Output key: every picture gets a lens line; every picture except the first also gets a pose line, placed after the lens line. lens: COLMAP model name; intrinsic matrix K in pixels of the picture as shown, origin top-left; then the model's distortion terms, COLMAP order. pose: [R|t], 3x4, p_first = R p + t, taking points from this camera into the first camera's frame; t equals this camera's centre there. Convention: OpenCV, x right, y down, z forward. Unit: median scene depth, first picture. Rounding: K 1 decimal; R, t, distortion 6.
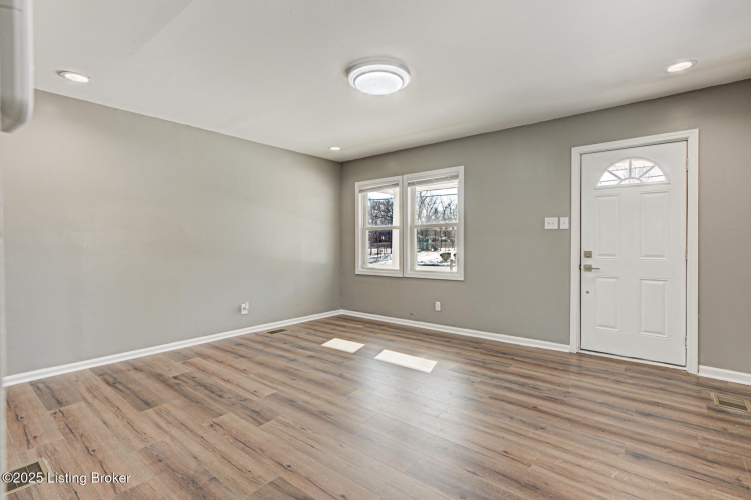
lens RADIAL K [[356.2, 0, 384.6], [0, 356.2, 248.4], [0, 0, 1]] dist [-0.001373, -0.000340]
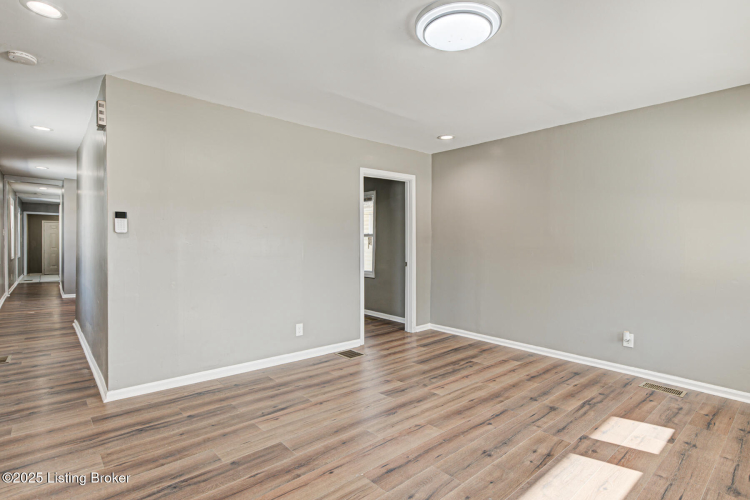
lens RADIAL K [[384.3, 0, 358.1], [0, 384.3, 245.7], [0, 0, 1]] dist [0.013579, 0.000246]
pose [[-0.199796, 0.005835, -0.979820, 0.721161], [-0.030316, 0.999467, 0.012134, -0.027694], [0.979368, 0.032128, -0.199513, 0.852138]]
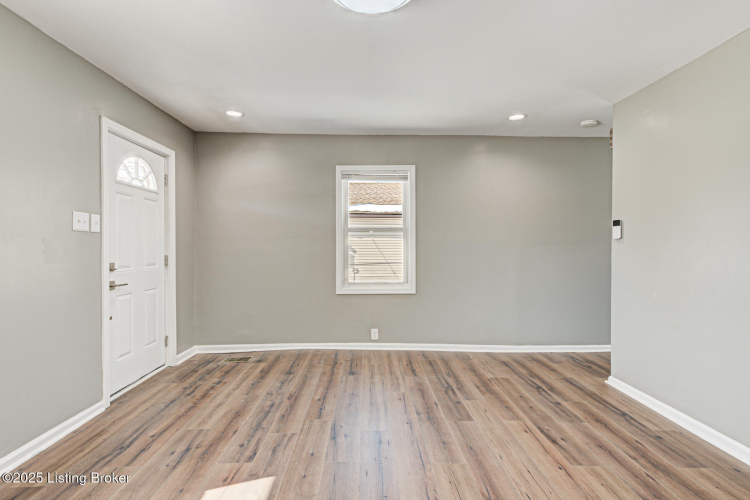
lens RADIAL K [[355.7, 0, 384.1], [0, 355.7, 248.4], [0, 0, 1]] dist [-0.001373, -0.000340]
pose [[-0.650534, -0.001810, 0.759475, -0.426361], [0.015755, 0.999750, 0.015878, -0.029439], [-0.759314, 0.022295, -0.650343, 1.212977]]
